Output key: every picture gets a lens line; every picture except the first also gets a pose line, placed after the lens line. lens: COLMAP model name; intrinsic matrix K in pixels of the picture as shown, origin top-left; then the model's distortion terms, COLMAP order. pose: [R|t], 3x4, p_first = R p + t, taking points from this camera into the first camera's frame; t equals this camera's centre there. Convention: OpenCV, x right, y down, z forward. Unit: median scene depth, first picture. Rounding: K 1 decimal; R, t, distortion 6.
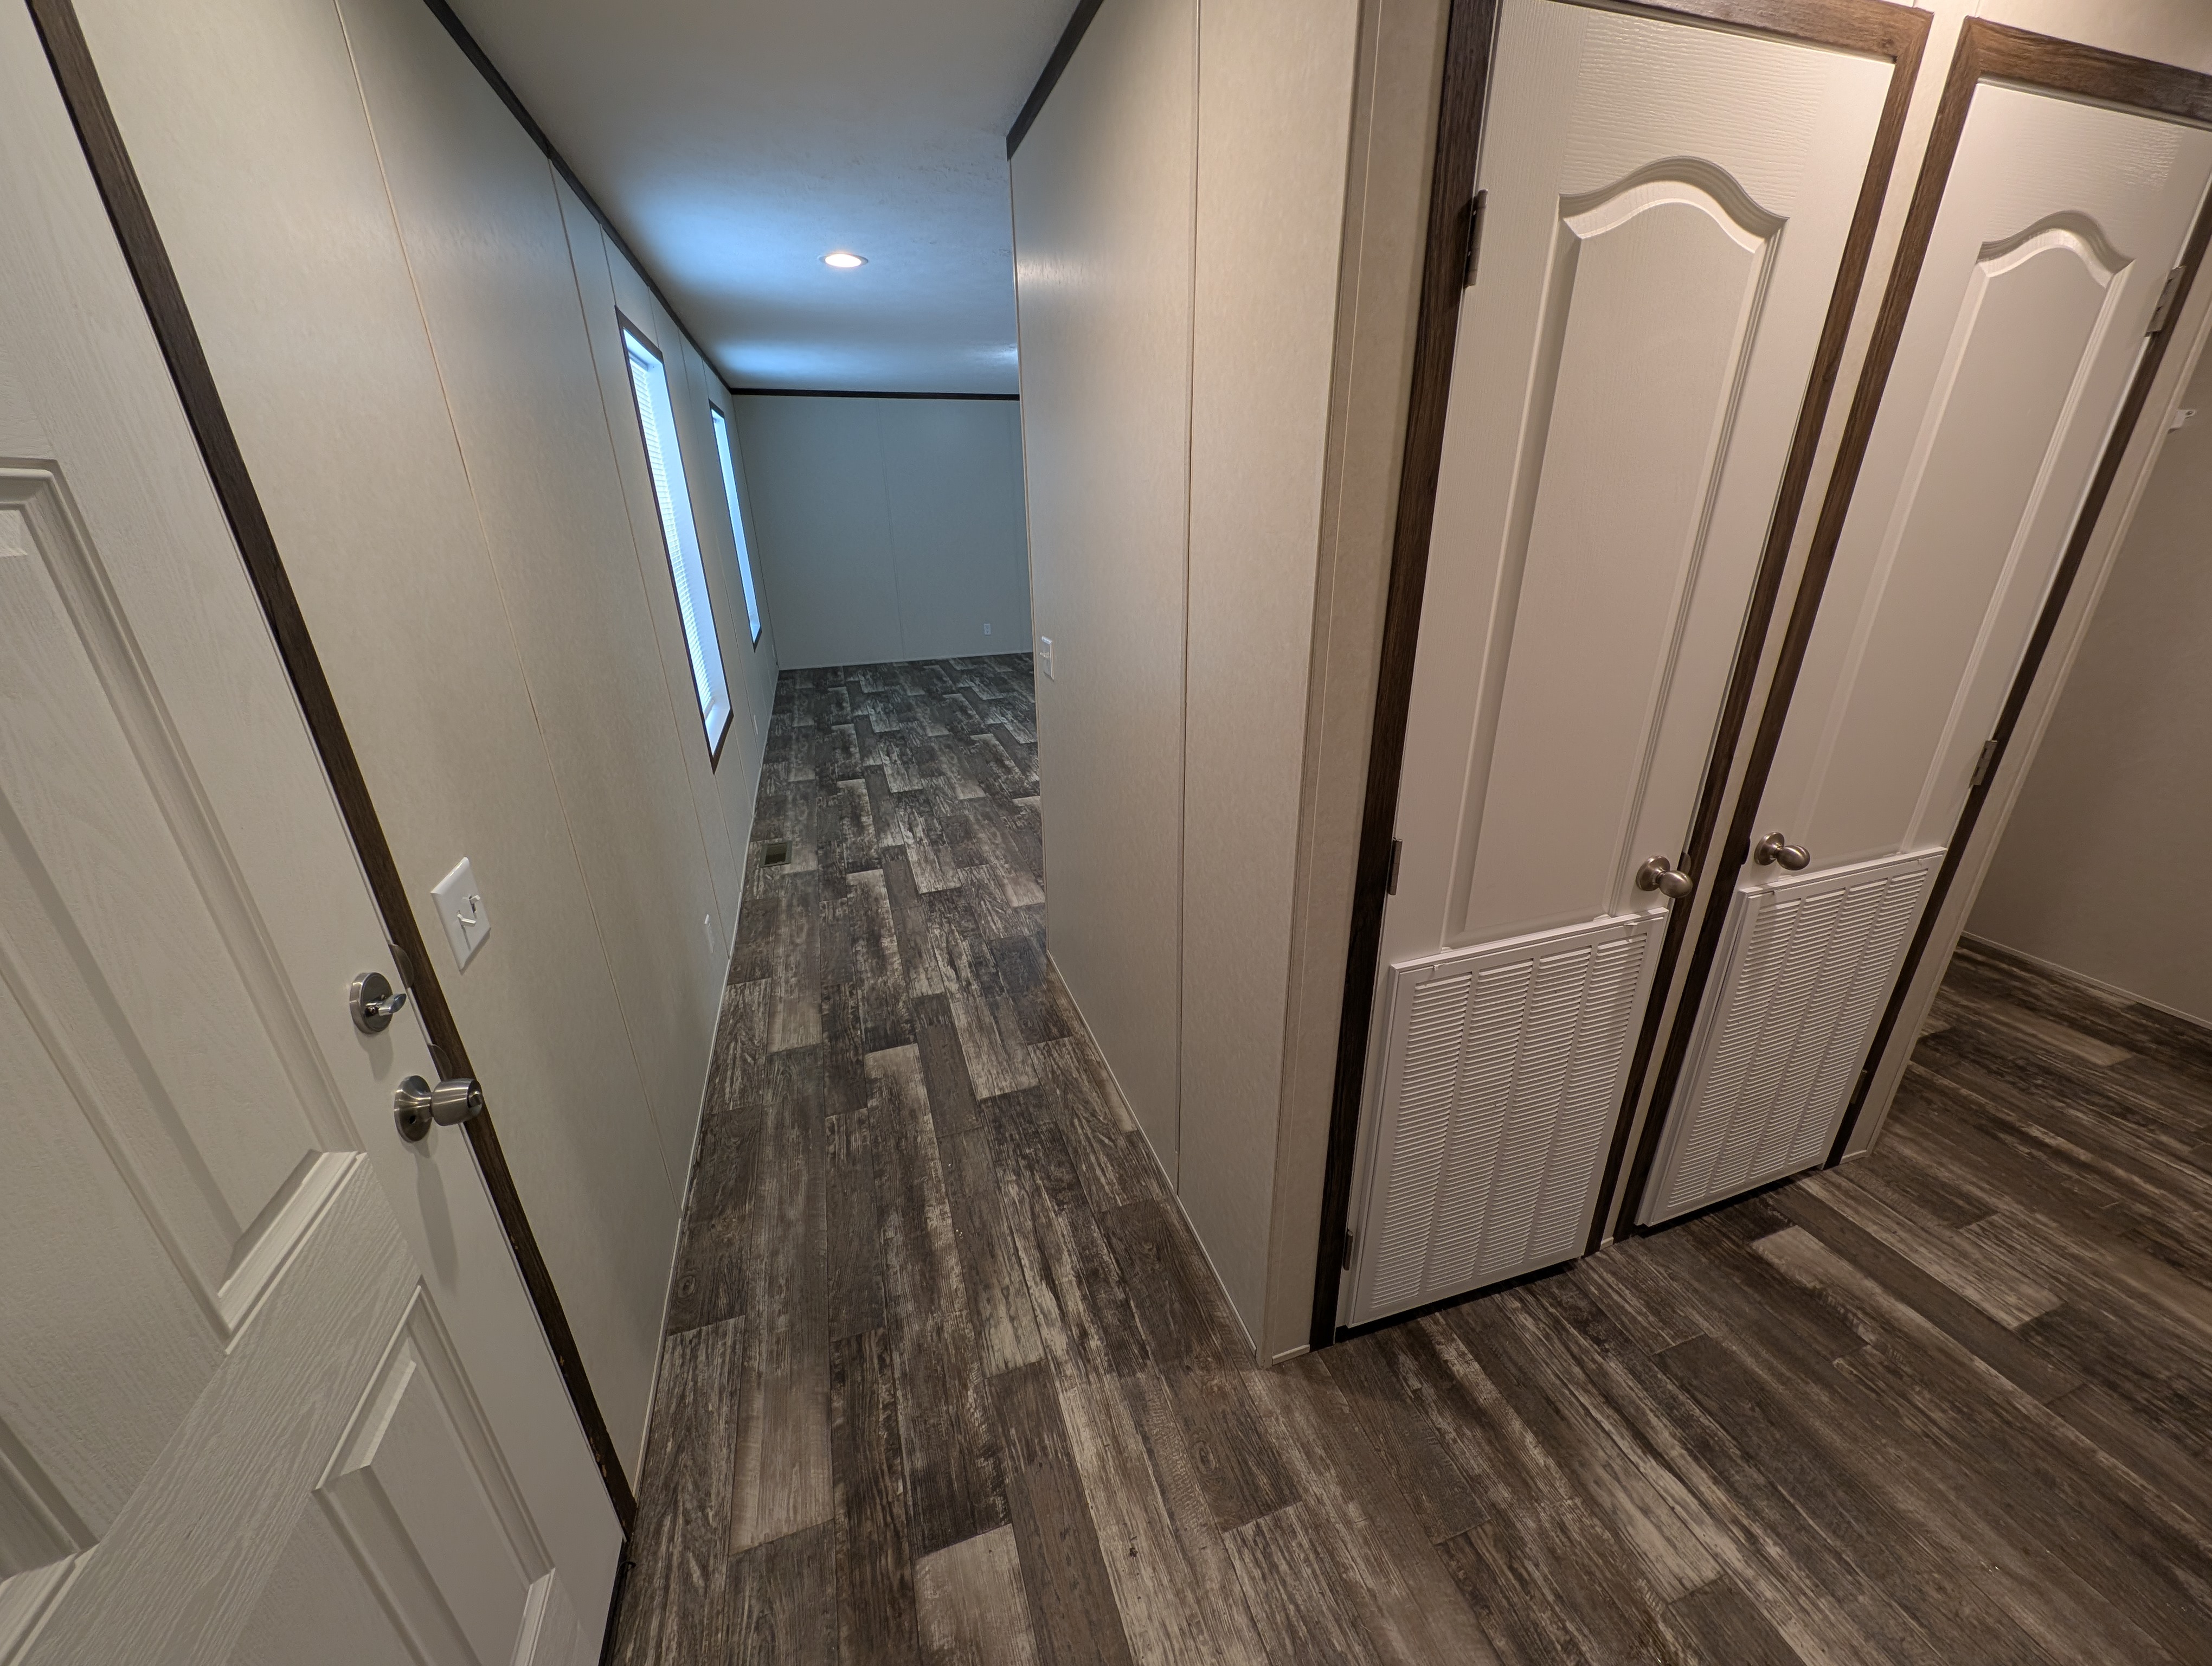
lens RADIAL K [[829.0, 0, 1102.3], [0, 829.0, 827.2], [0, 0, 1]] dist [-0.000086, -0.000341]
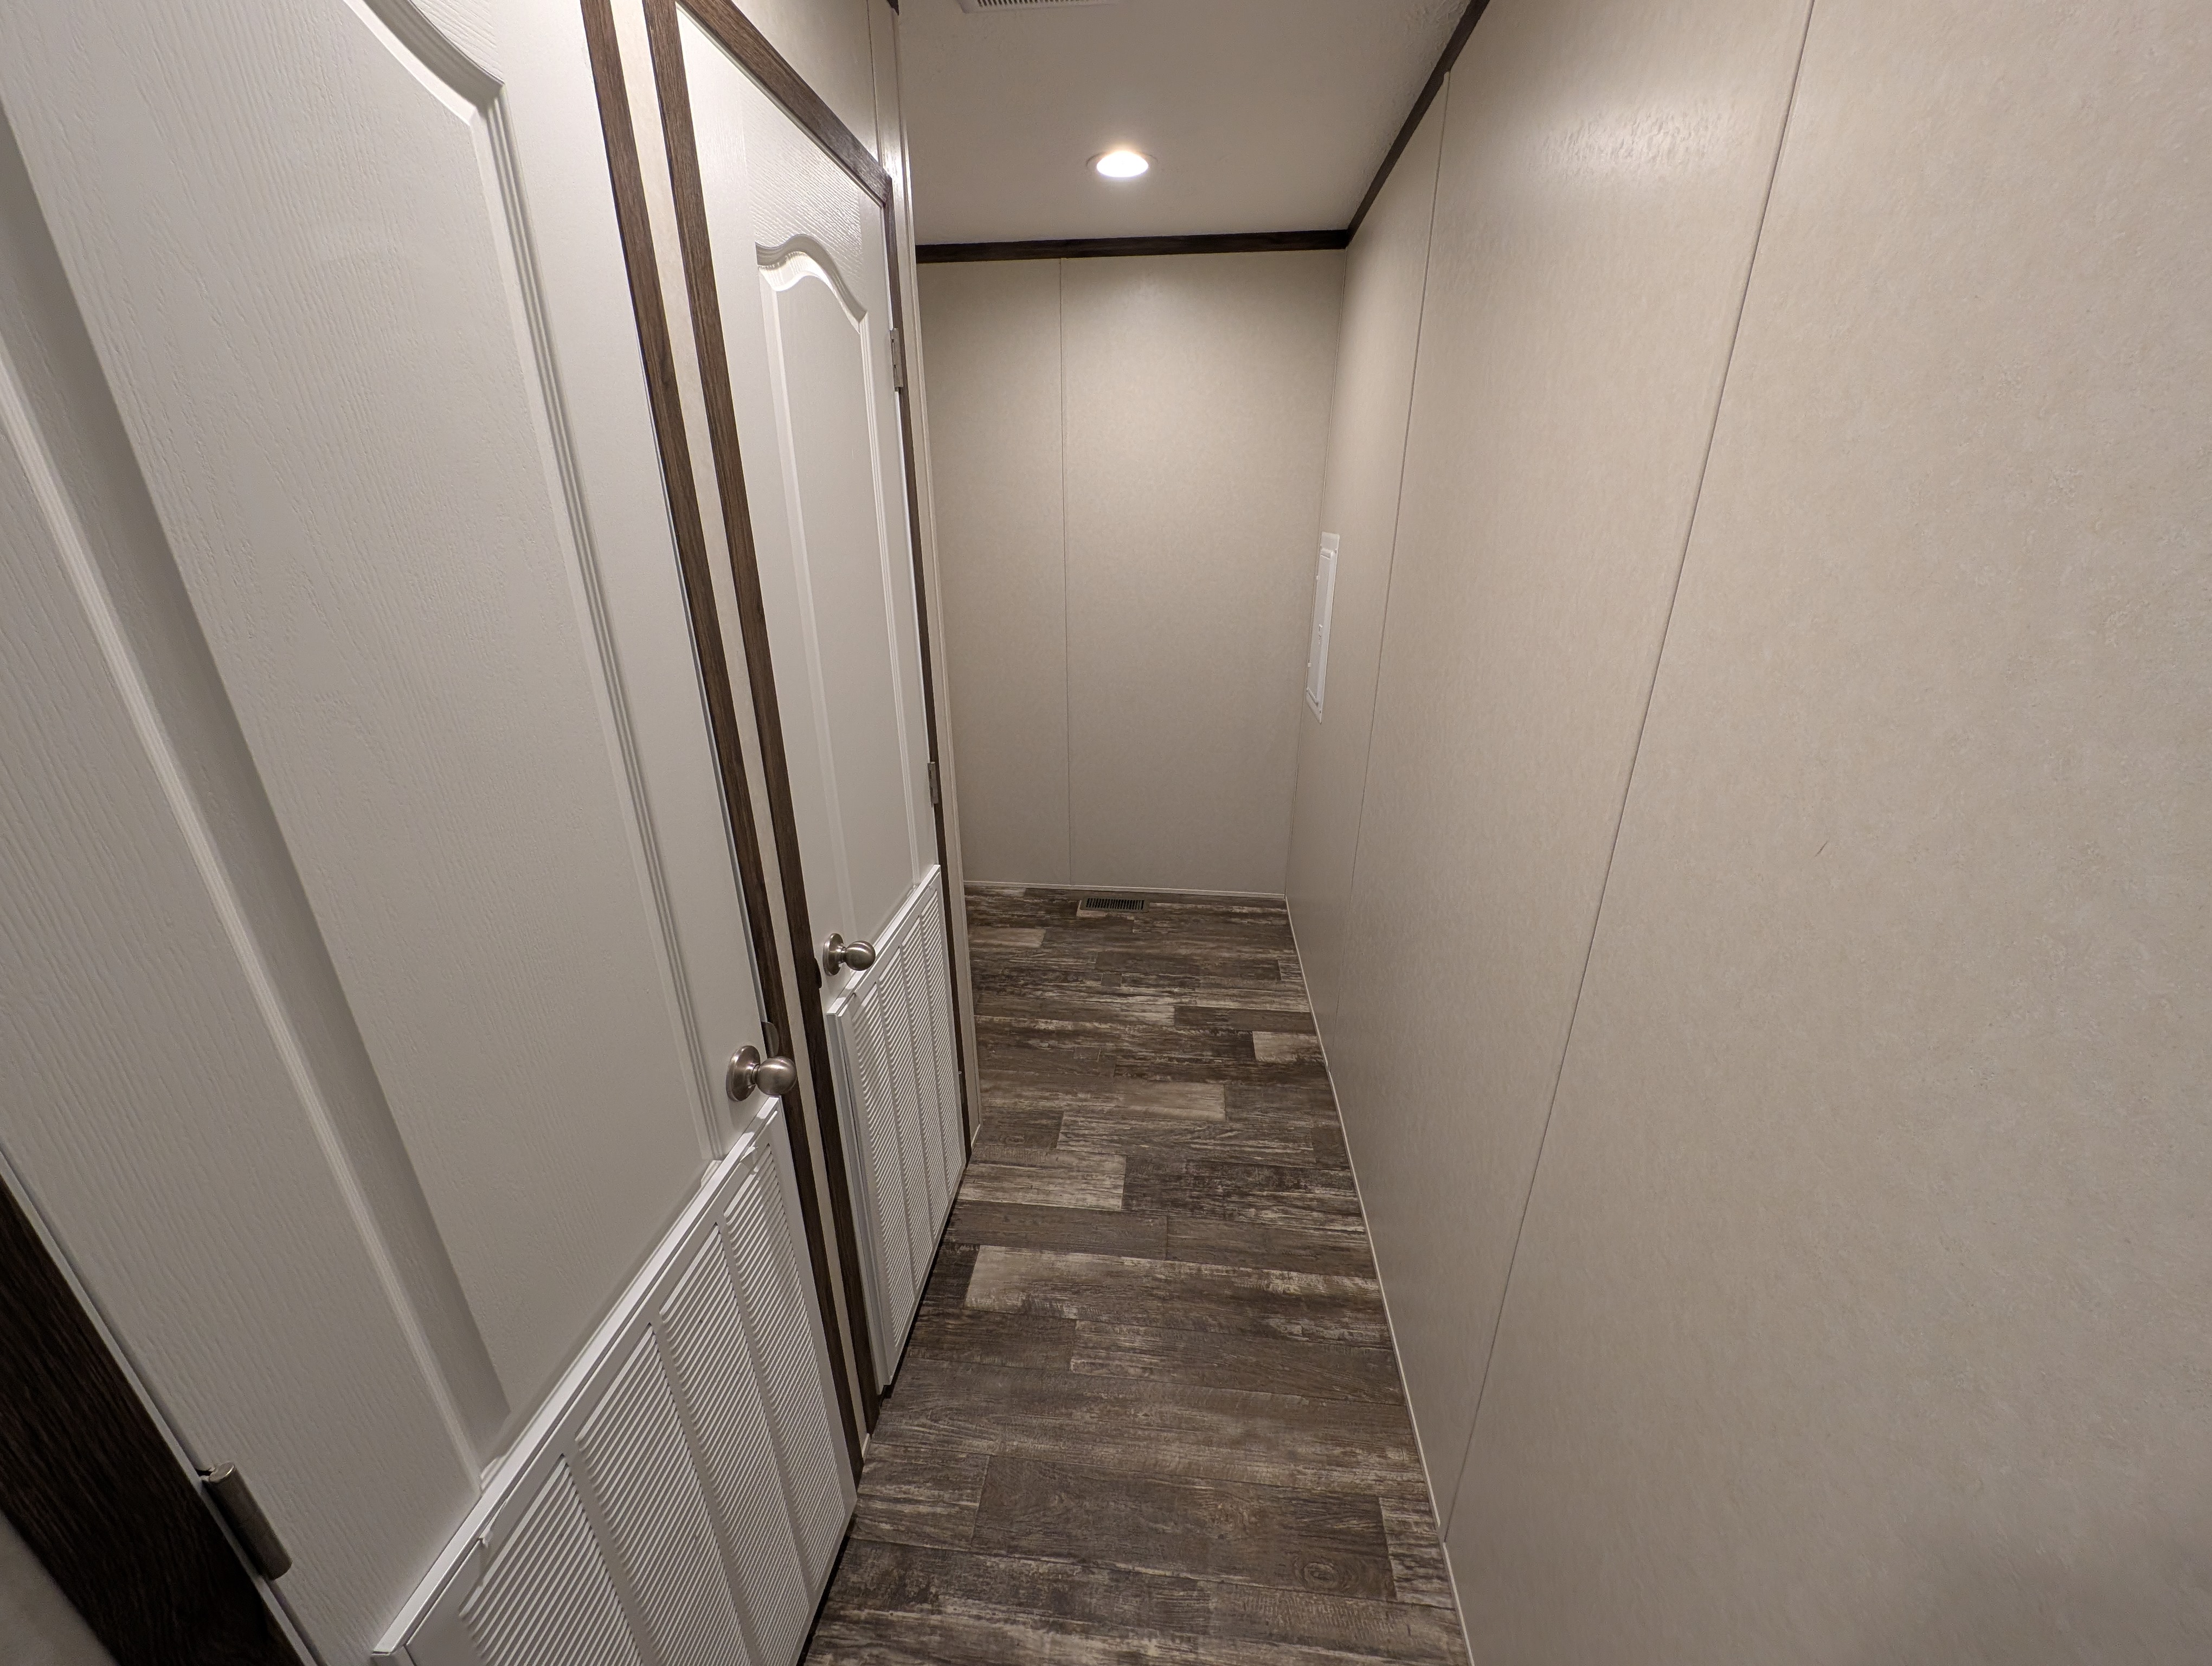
lens RADIAL K [[829.0, 0, 1102.3], [0, 829.0, 827.2], [0, 0, 1]] dist [-0.000086, -0.000341]
pose [[0.409173, -0.312858, 0.857145, 0.210661], [0.341841, 0.923527, 0.173904, -0.130081], [-0.846004, 0.221850, 0.484830, 0.297474]]
